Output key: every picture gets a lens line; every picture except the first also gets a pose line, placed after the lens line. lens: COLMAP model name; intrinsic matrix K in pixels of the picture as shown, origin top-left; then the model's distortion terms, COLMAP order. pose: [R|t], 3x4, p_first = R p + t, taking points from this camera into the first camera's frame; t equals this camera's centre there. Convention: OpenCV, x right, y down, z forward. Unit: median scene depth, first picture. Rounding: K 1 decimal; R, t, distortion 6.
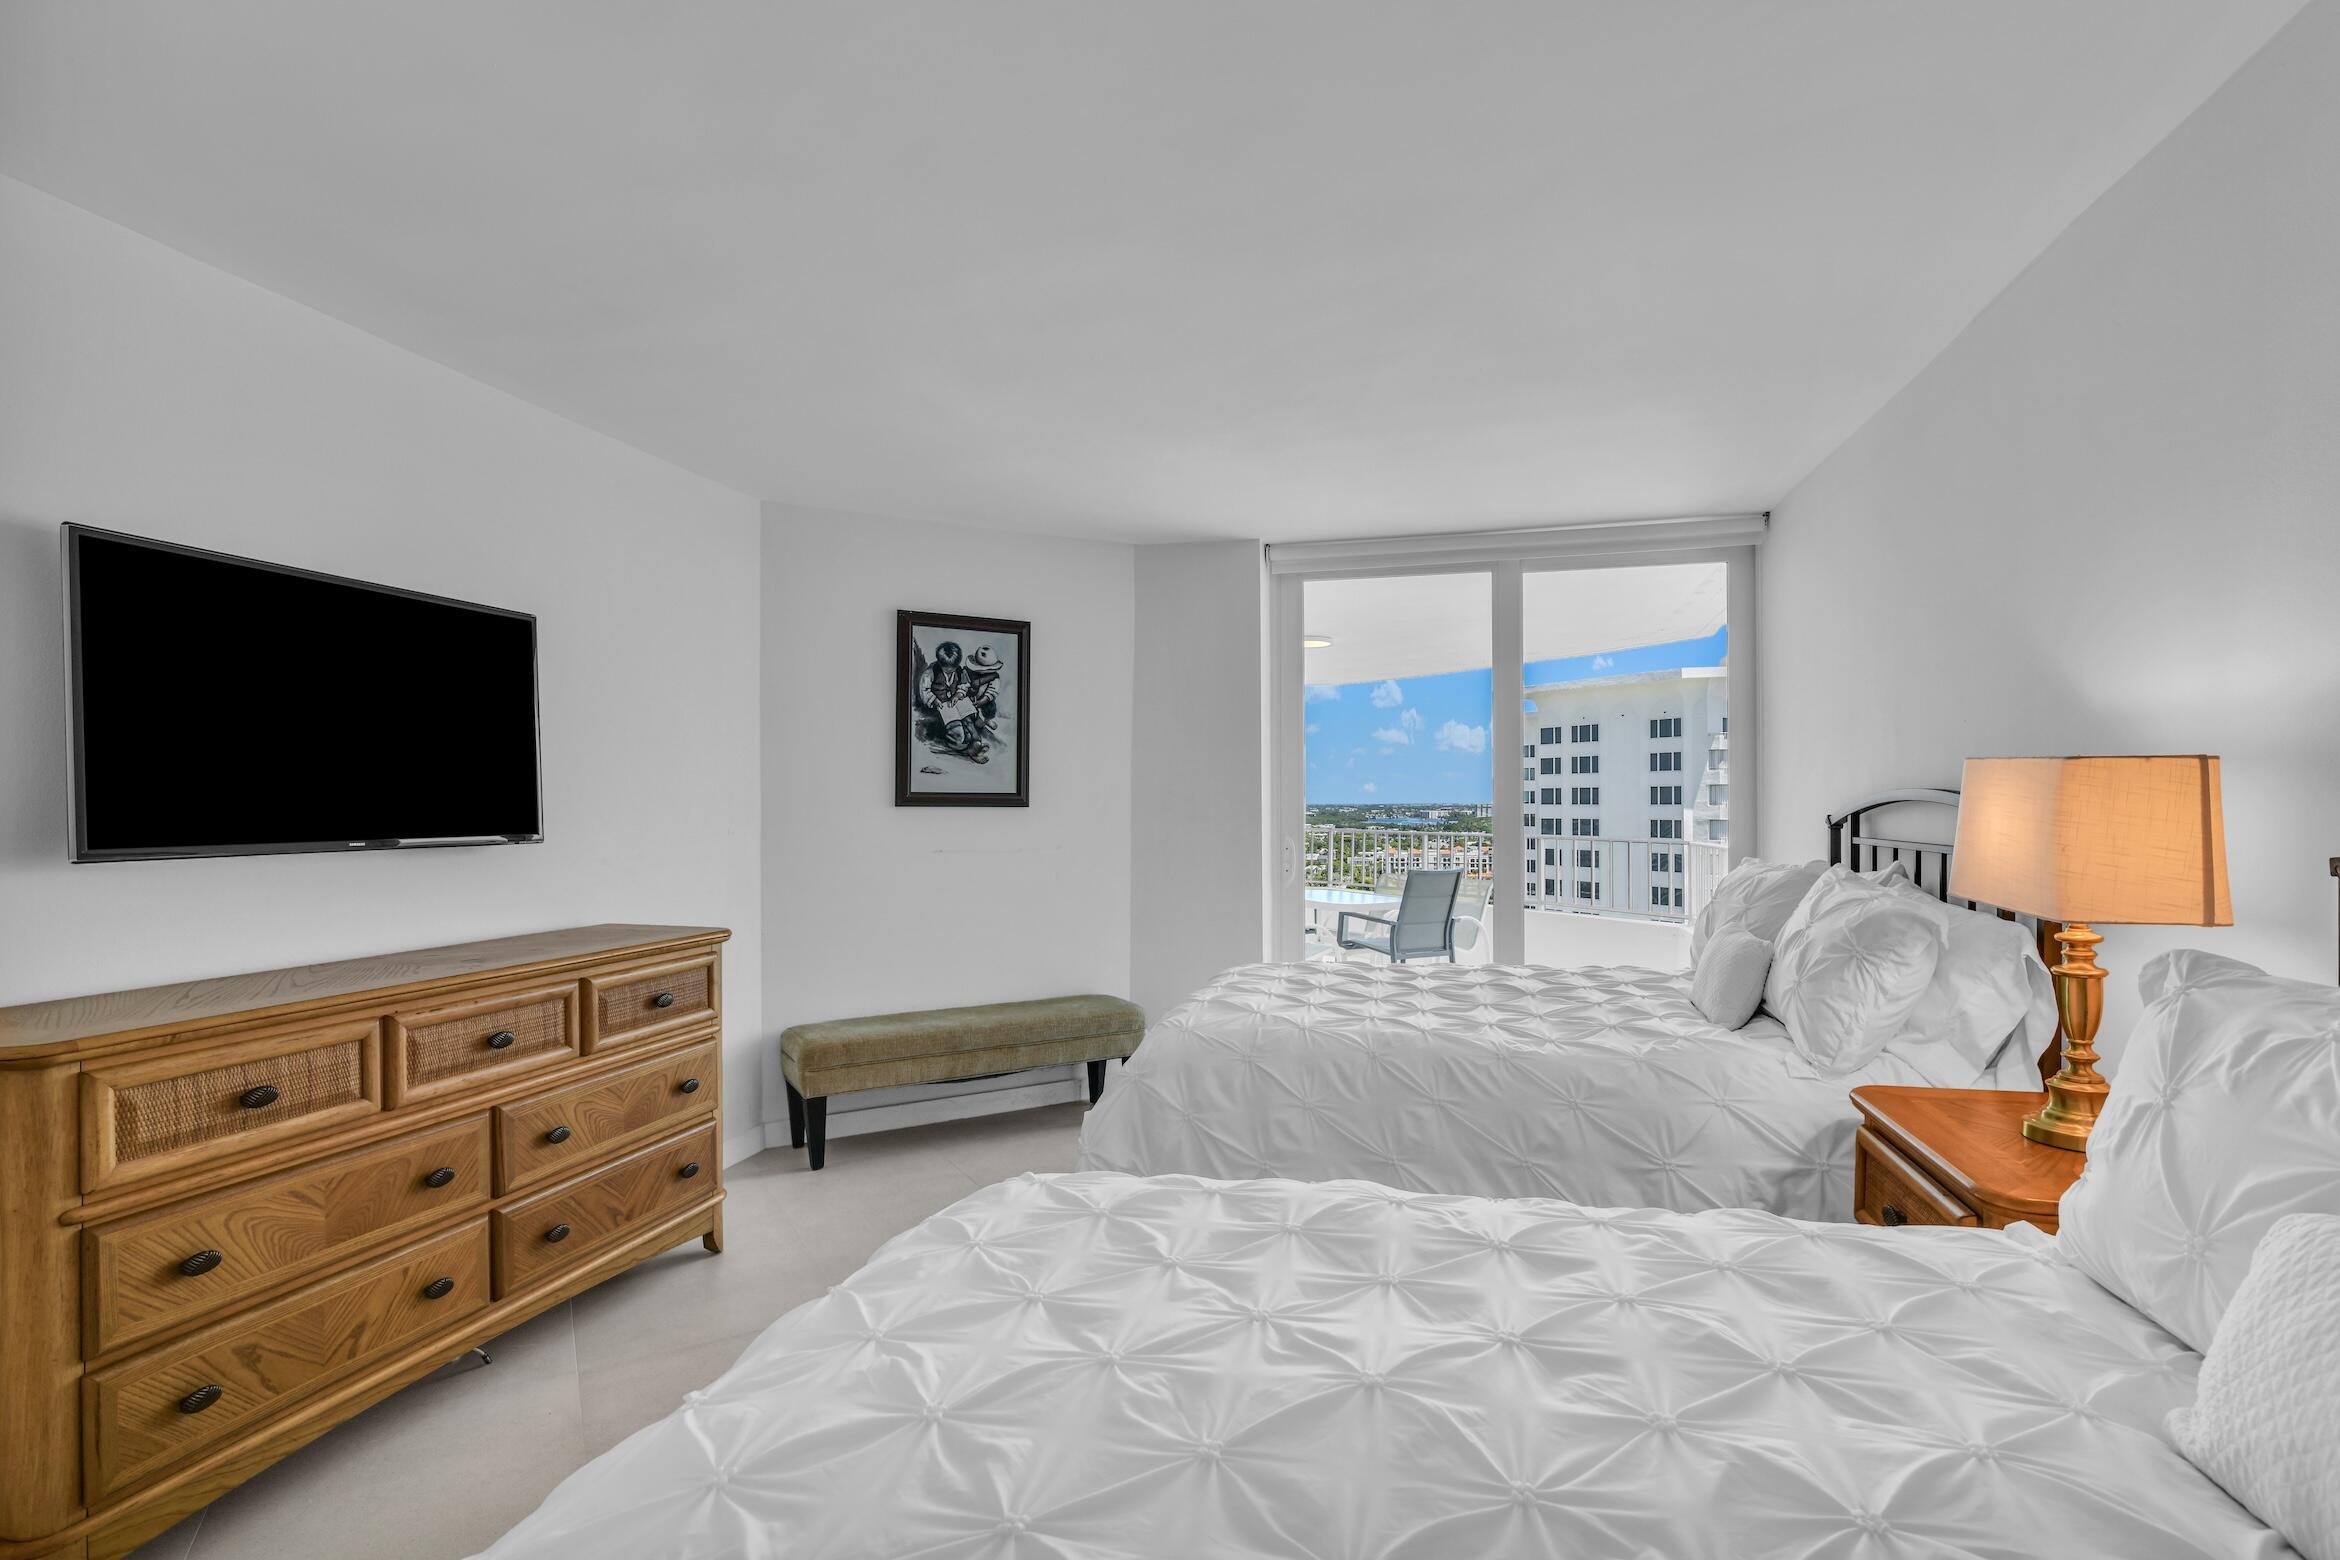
lens RADIAL K [[1107.9, 0, 1177.2], [0, 1107.9, 789.4], [0, 0, 1]] dist [-0.018120, -0.000482]
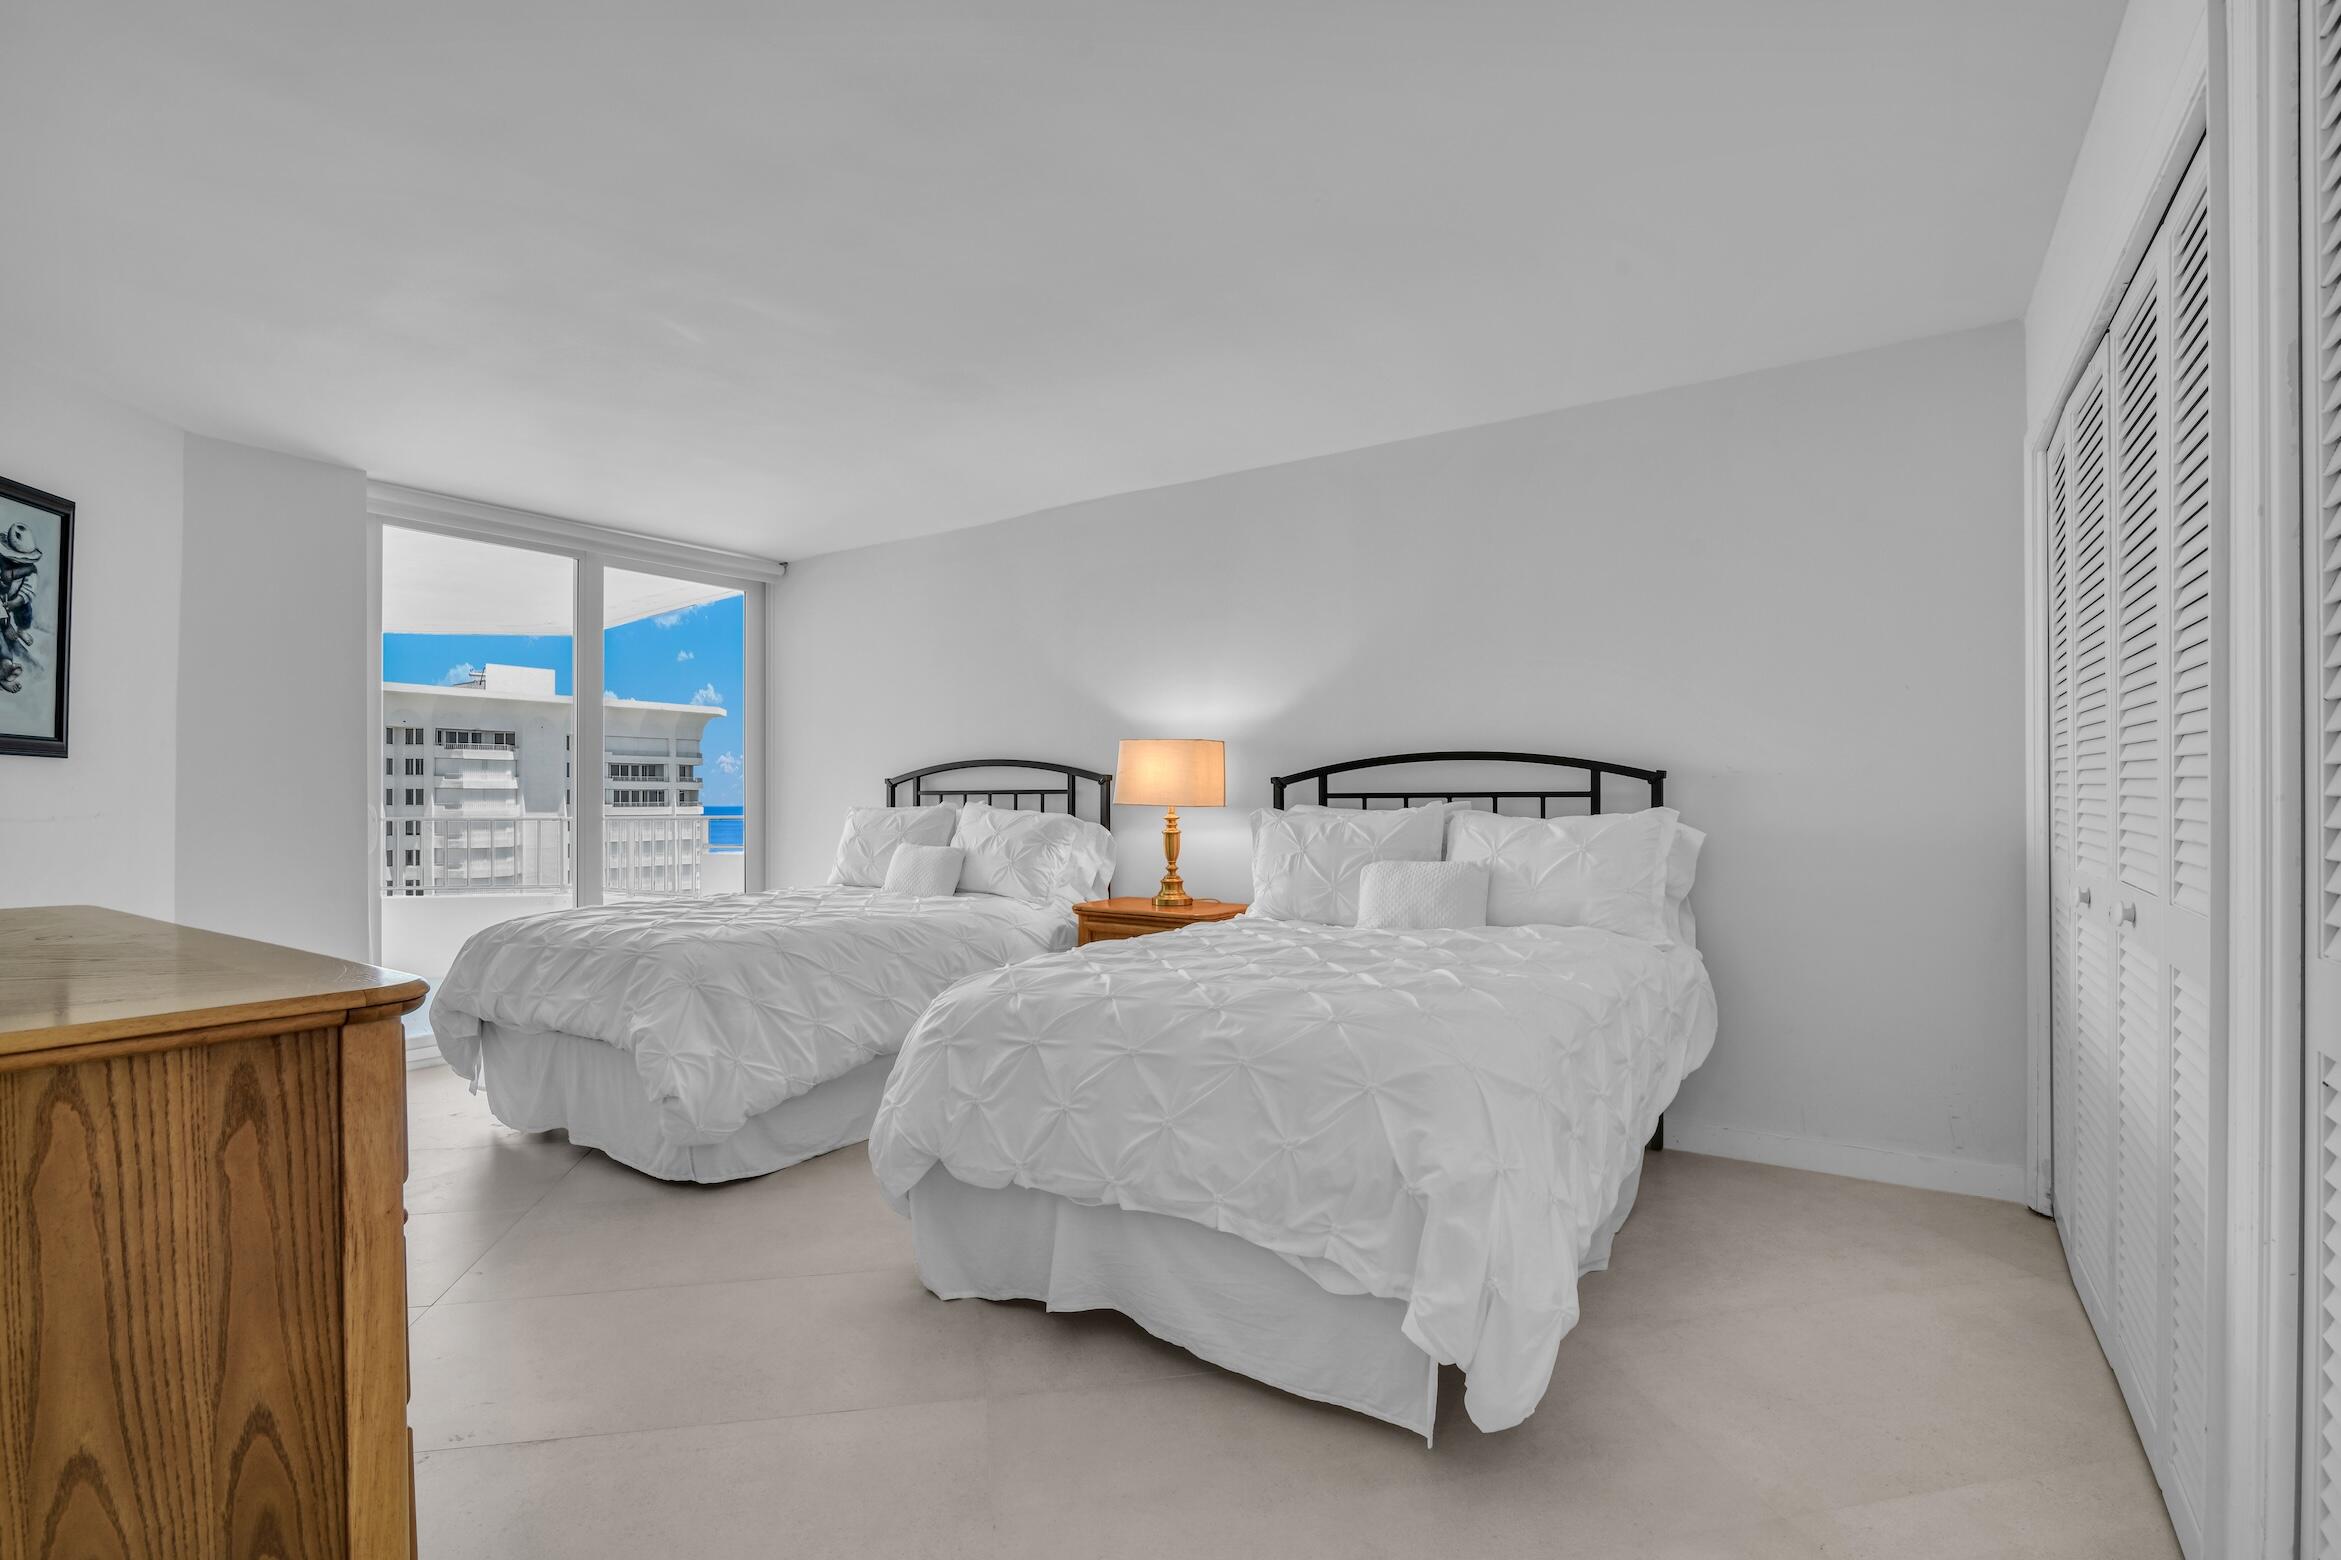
lens RADIAL K [[1108.4, 0, 1169.1], [0, 1108.4, 783.9], [0, 0, 1]] dist [-0.018120, -0.000482]
pose [[0.318414, 0.013392, 0.947857, -0.586154], [-0.009625, 0.999894, -0.010894, 0.034413], [-0.947903, -0.005654, 0.318509, 0.094958]]
